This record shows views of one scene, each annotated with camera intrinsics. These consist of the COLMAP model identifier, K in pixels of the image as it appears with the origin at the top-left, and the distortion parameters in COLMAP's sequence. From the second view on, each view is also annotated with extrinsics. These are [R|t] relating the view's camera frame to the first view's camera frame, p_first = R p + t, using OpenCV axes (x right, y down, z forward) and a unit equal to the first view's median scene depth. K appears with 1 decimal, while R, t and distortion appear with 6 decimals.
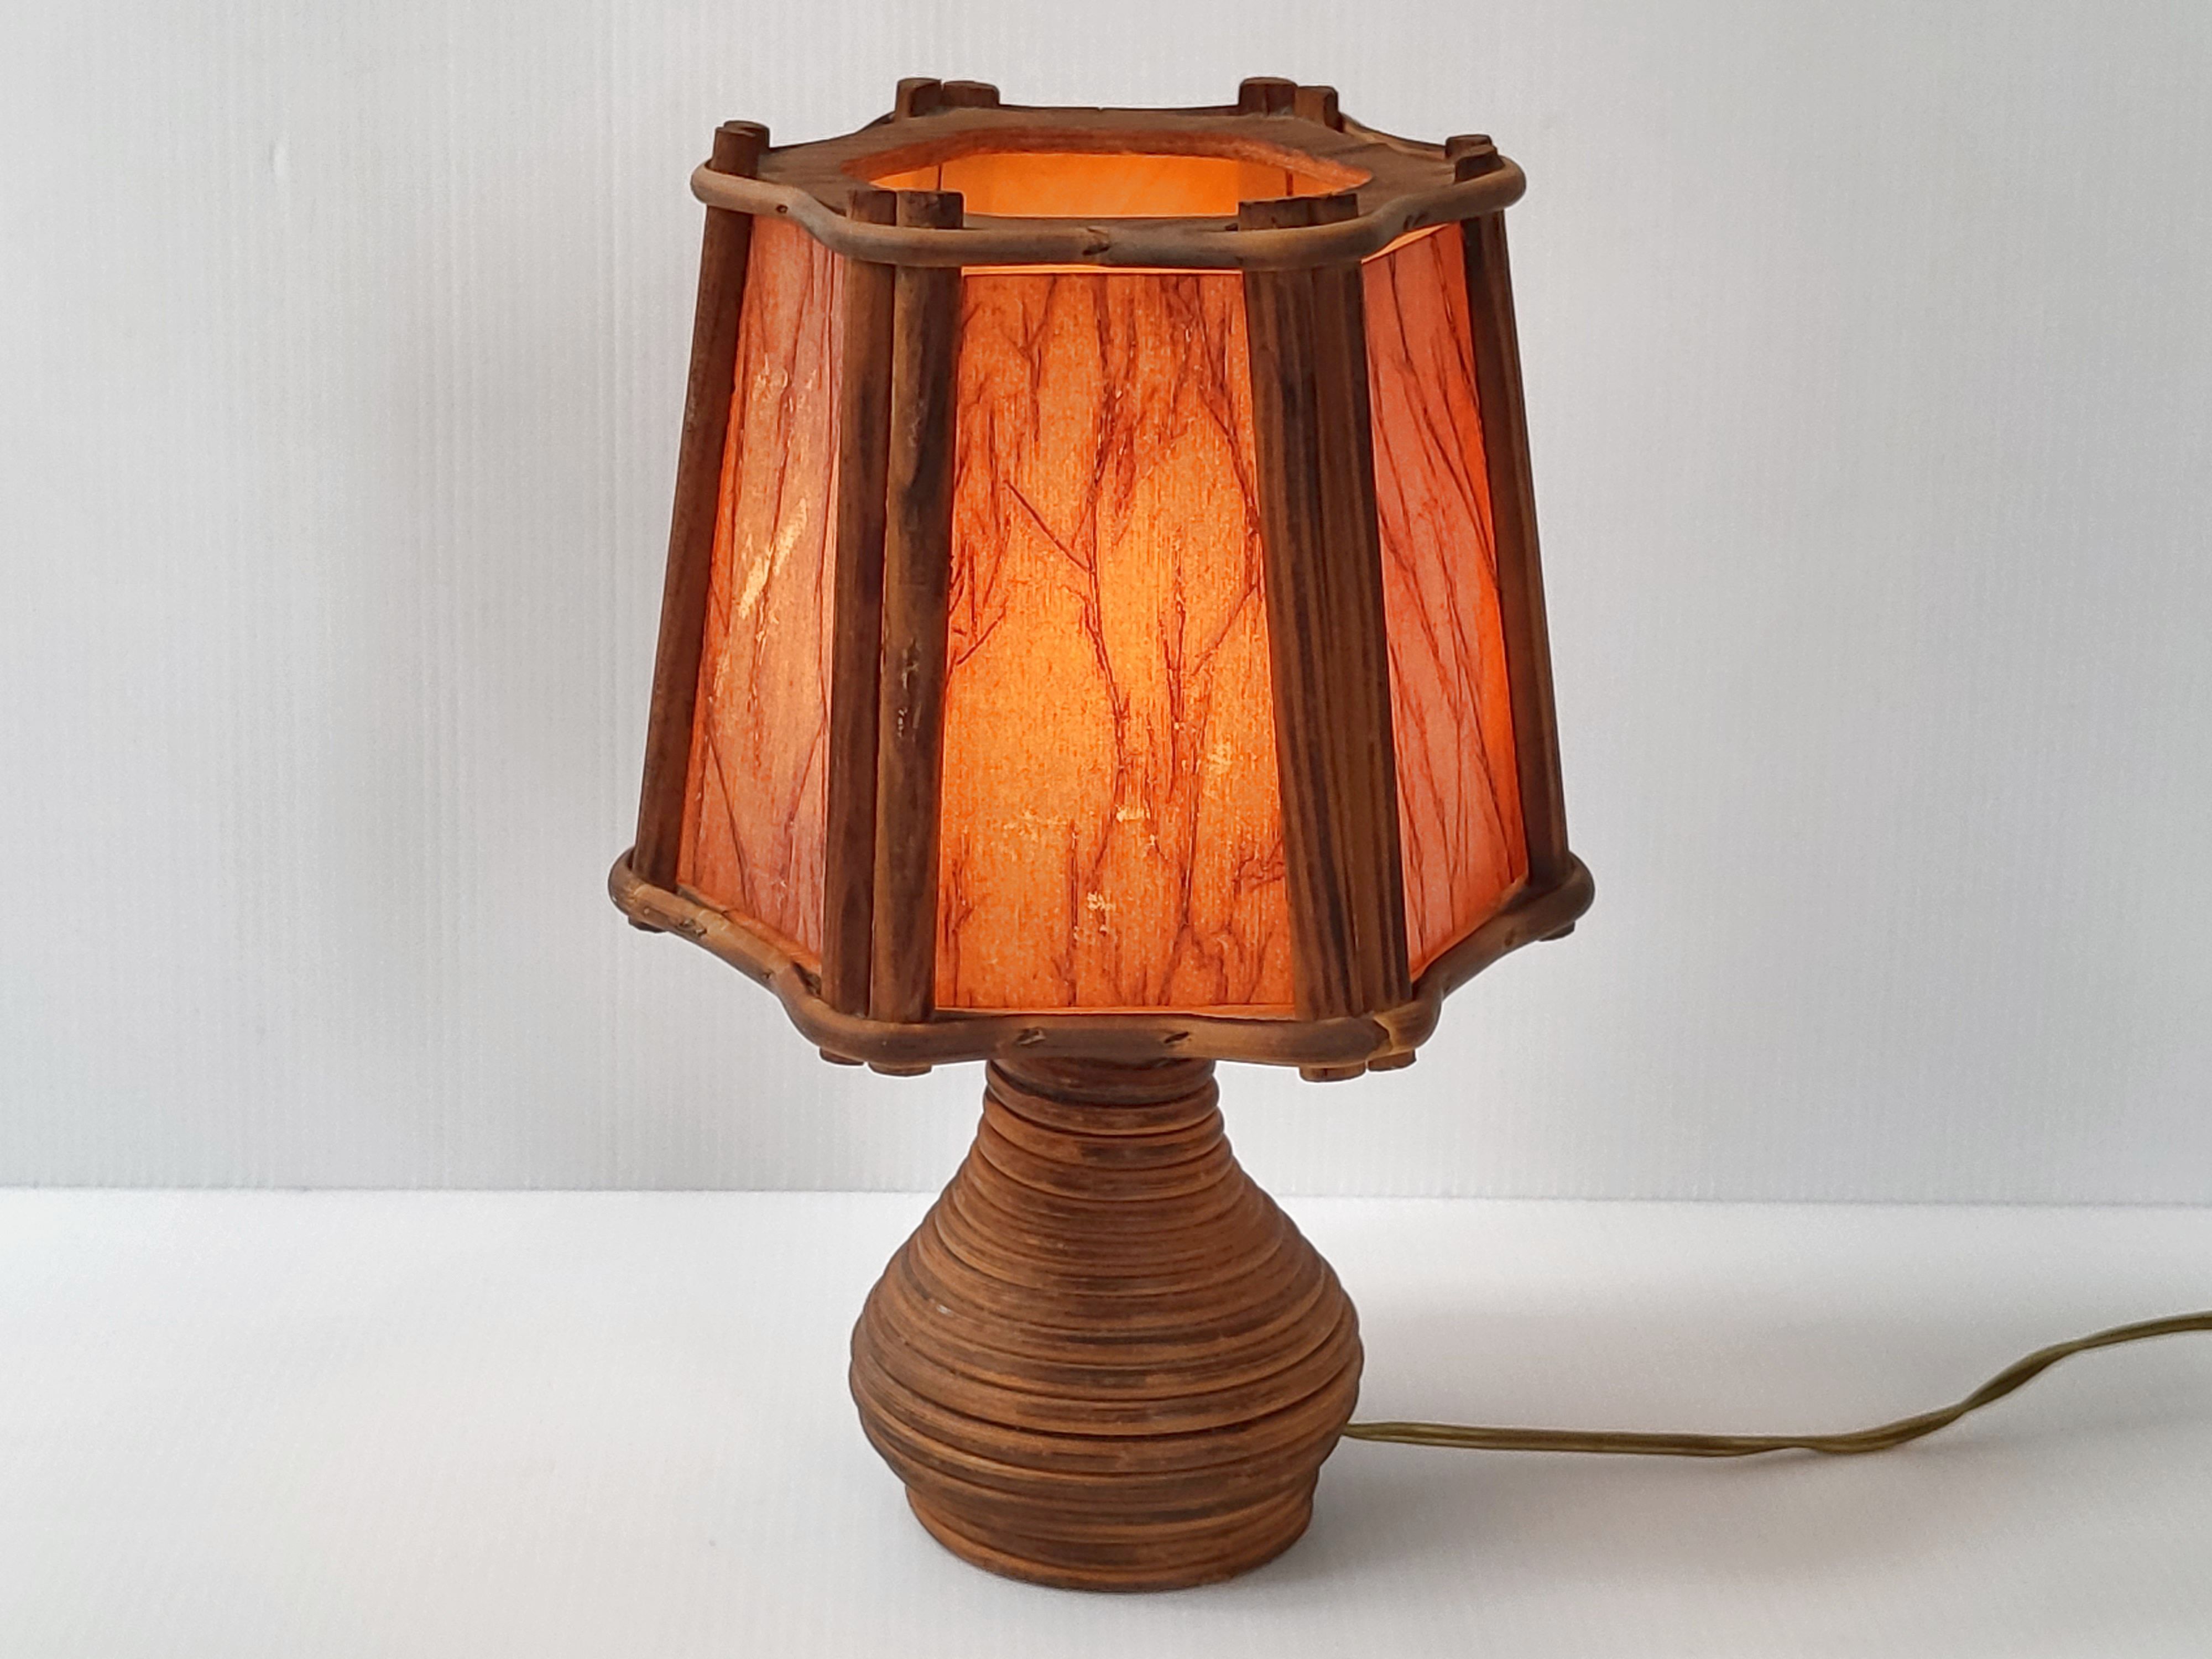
lens RADIAL K [[4123.3, 0, 1106.0], [0, 4123.3, 829.5], [0, 0, 1]] dist [0.078894, -0.101190]
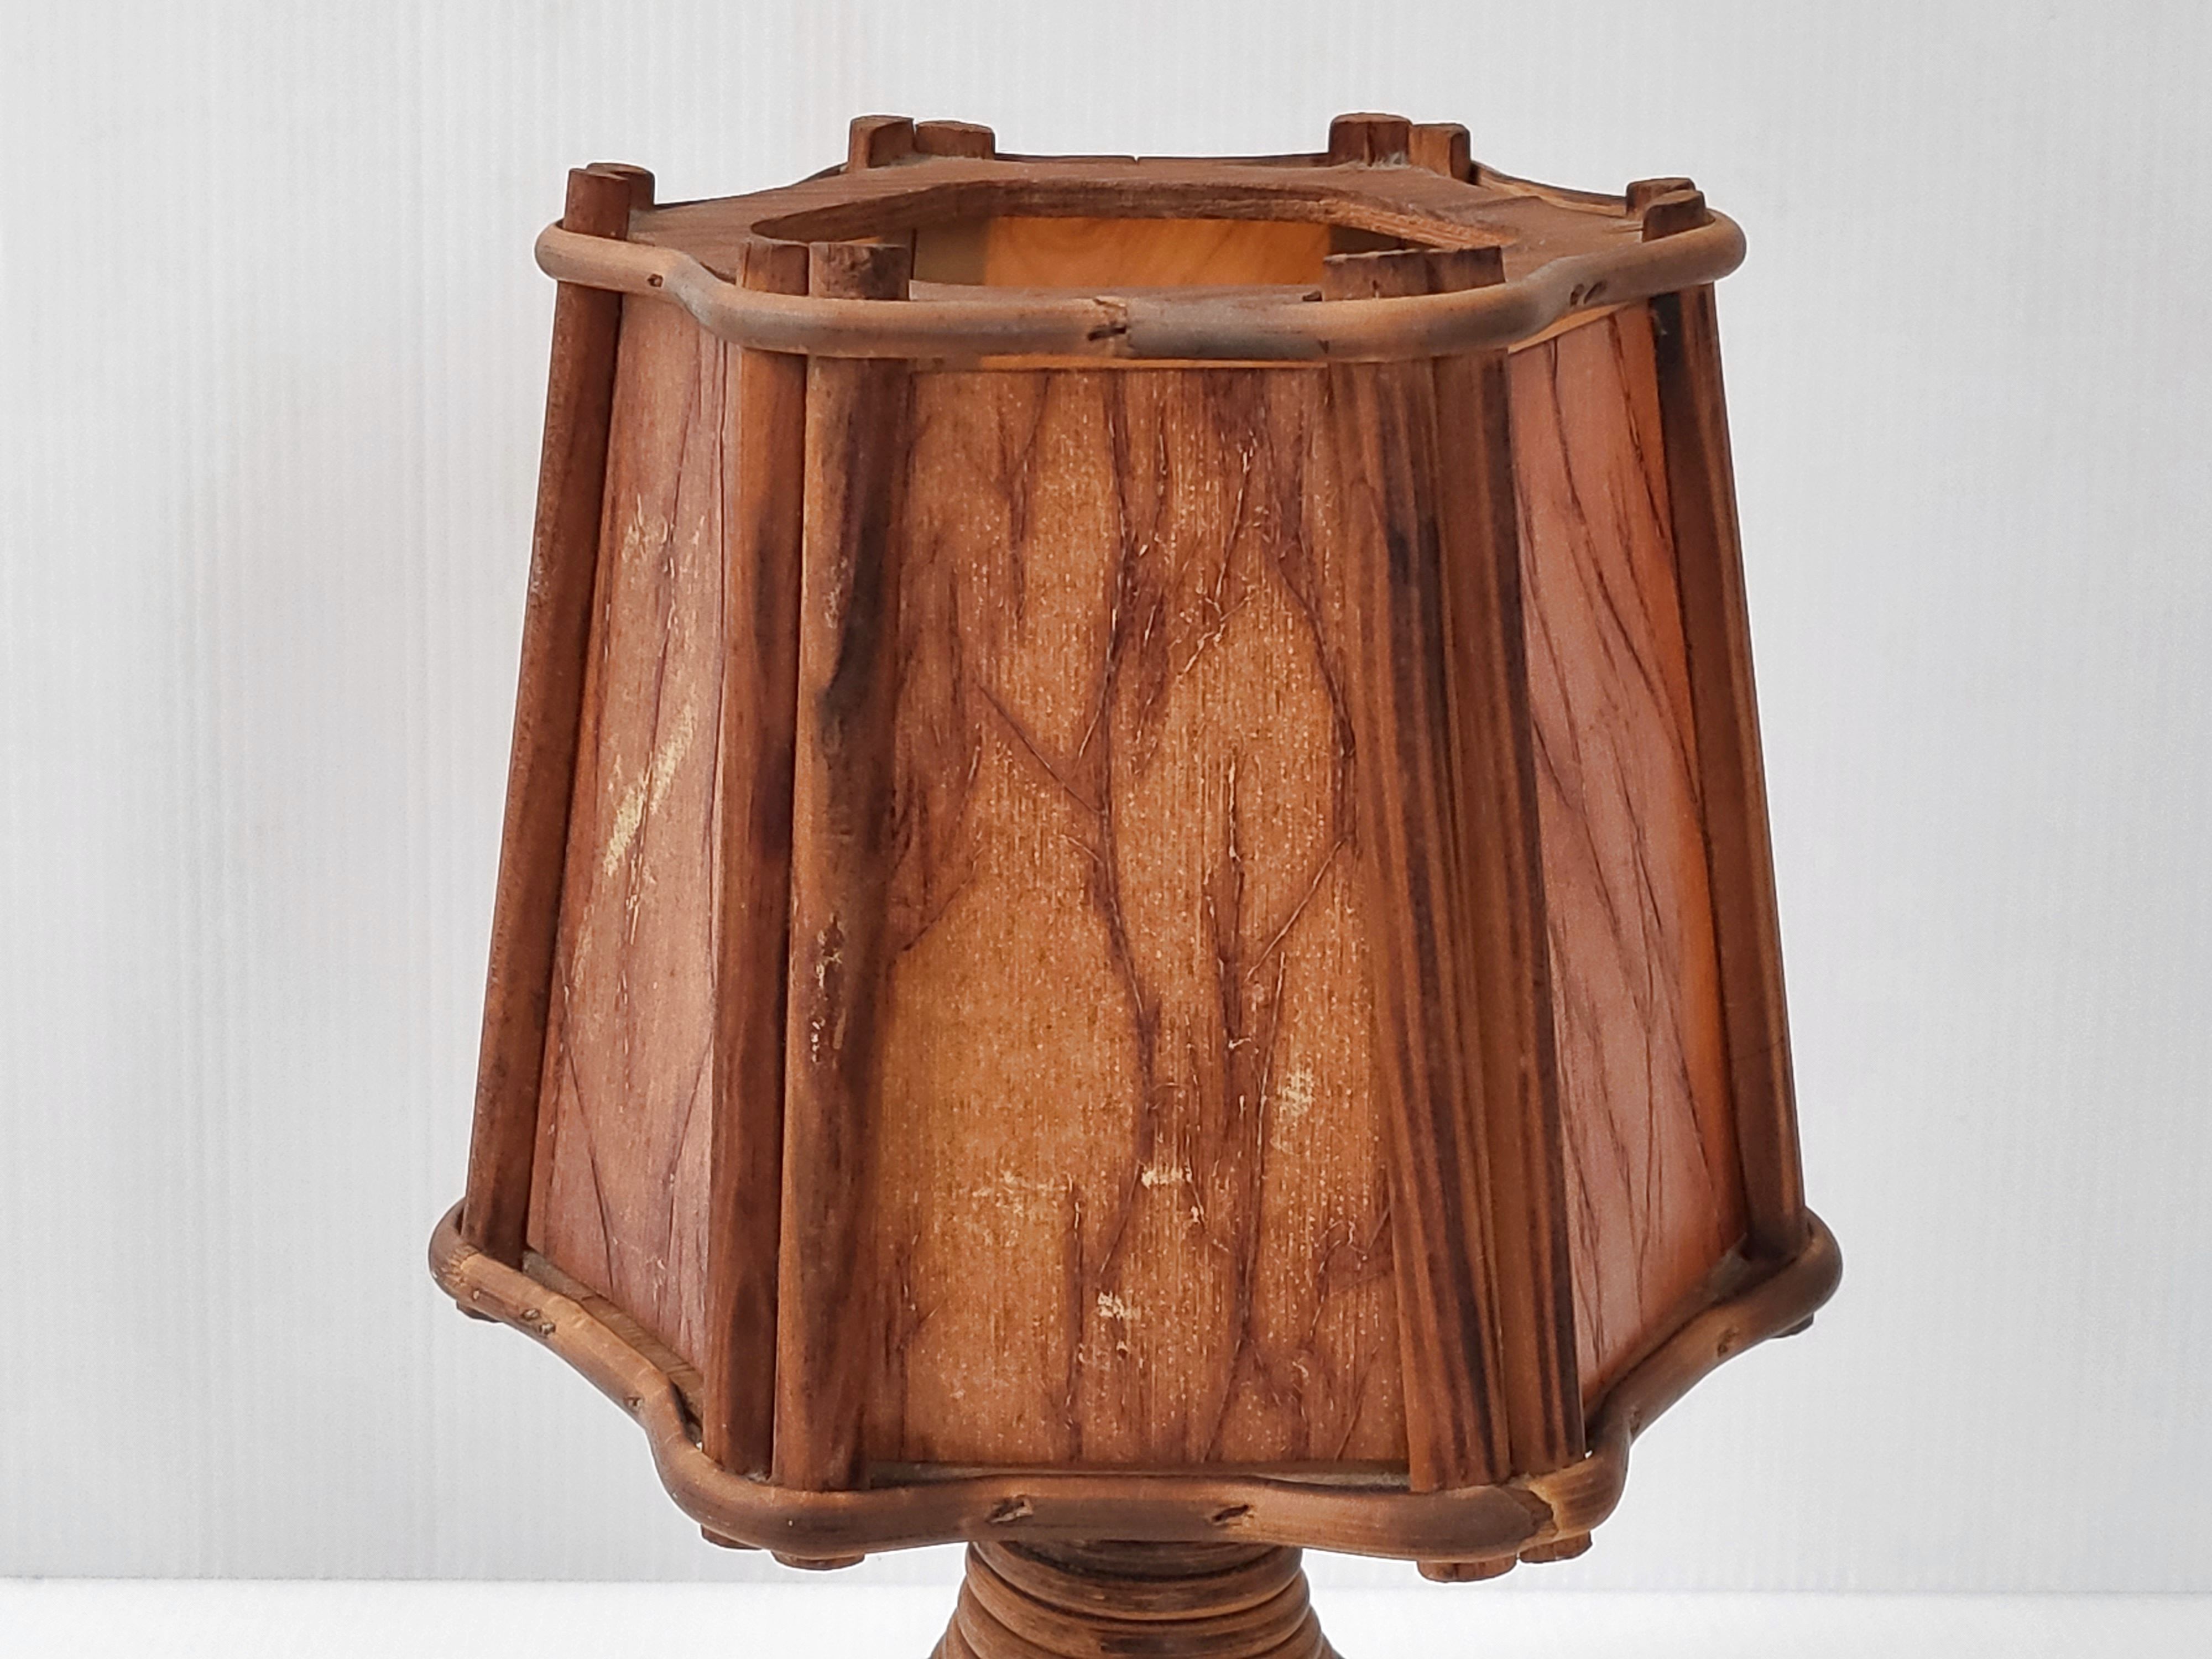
lens RADIAL K [[4123.3, 0, 1106.0], [0, 4123.3, 829.5], [0, 0, 1]] dist [0.078894, -0.101190]
pose [[0.999574, 0.001106, -0.029152, 0.016089], [-0.002429, 0.998966, -0.045408, -0.029118], [0.029072, 0.045460, 0.998543, 0.326684]]
